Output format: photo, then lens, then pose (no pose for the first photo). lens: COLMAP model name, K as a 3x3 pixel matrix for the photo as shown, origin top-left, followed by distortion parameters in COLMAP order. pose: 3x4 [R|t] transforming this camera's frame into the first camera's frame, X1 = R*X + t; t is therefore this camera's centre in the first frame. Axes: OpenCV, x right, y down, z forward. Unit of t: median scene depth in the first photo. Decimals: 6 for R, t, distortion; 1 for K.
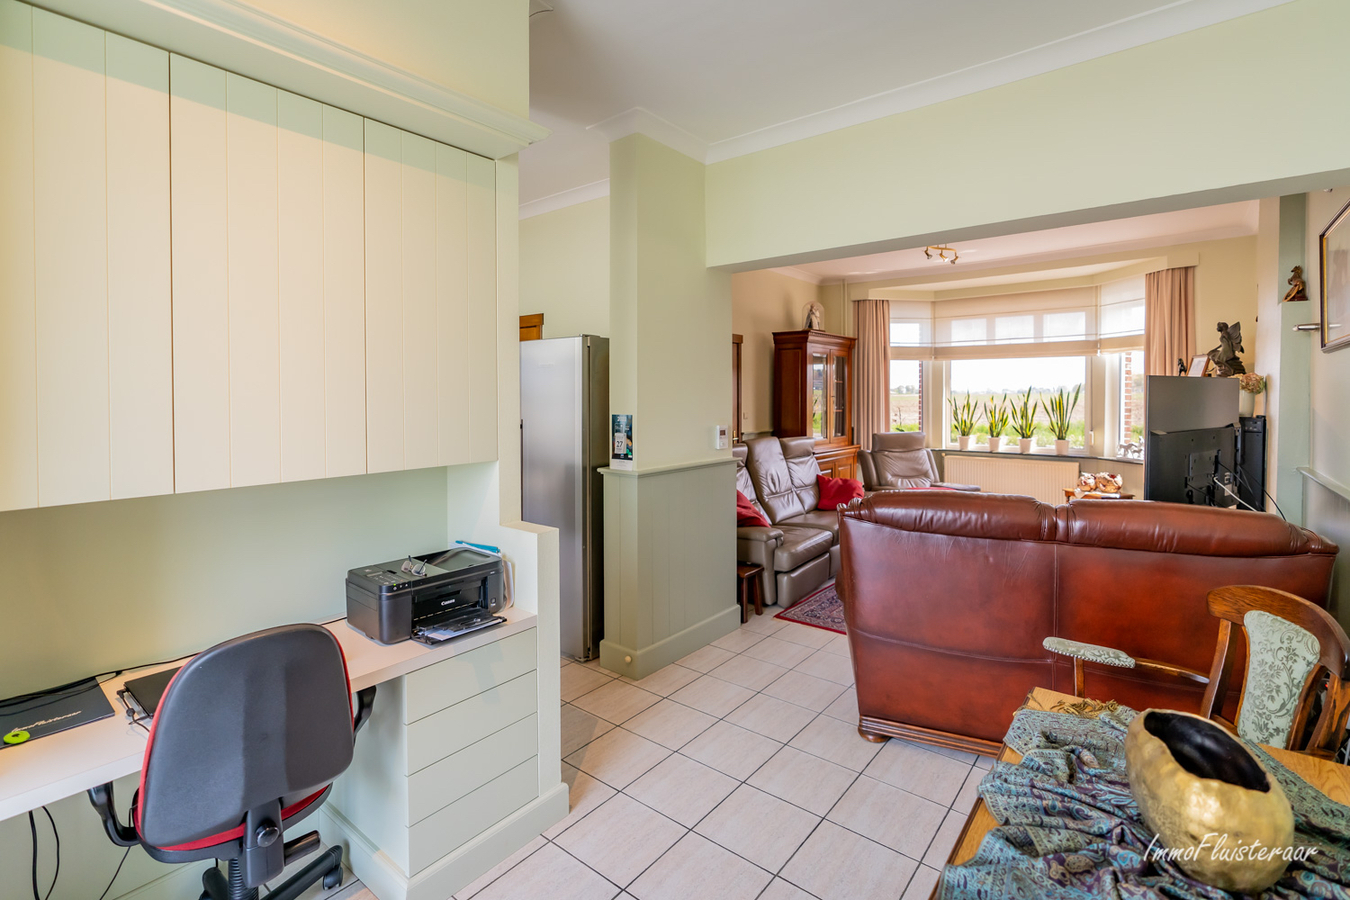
lens RADIAL K [[630.0, 0, 656.8], [0, 630.0, 392.4], [0, 0, 1]] dist [-0.011370, 0.000298]
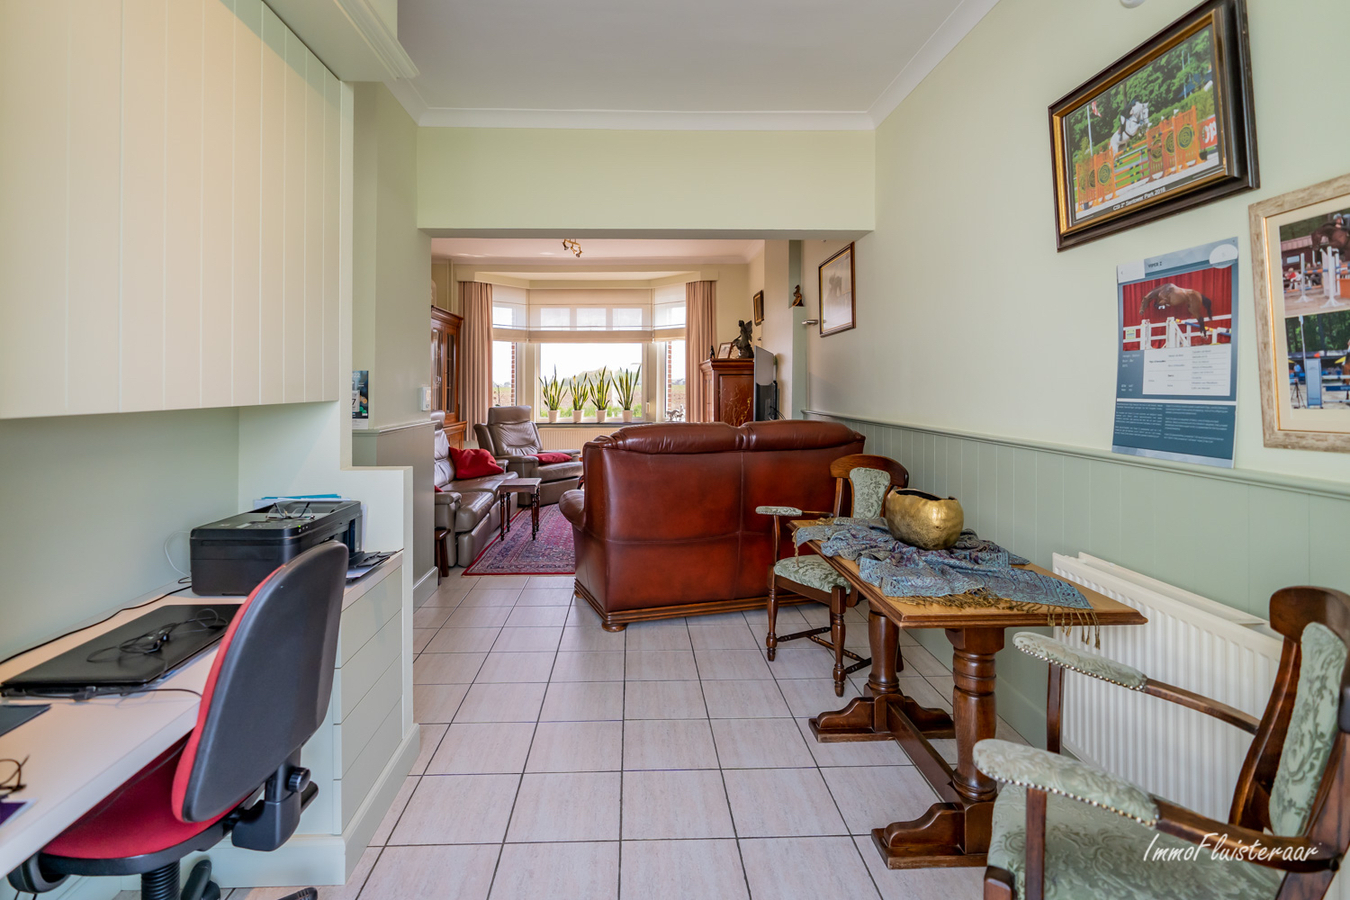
lens RADIAL K [[630.0, 0, 677.0], [0, 630.0, 363.8], [0, 0, 1]] dist [-0.011370, 0.000298]
pose [[0.757337, 0.018567, 0.652760, -0.113531], [-0.003381, 0.999694, -0.024512, 0.017539], [-0.653015, 0.016357, 0.757168, -0.008052]]
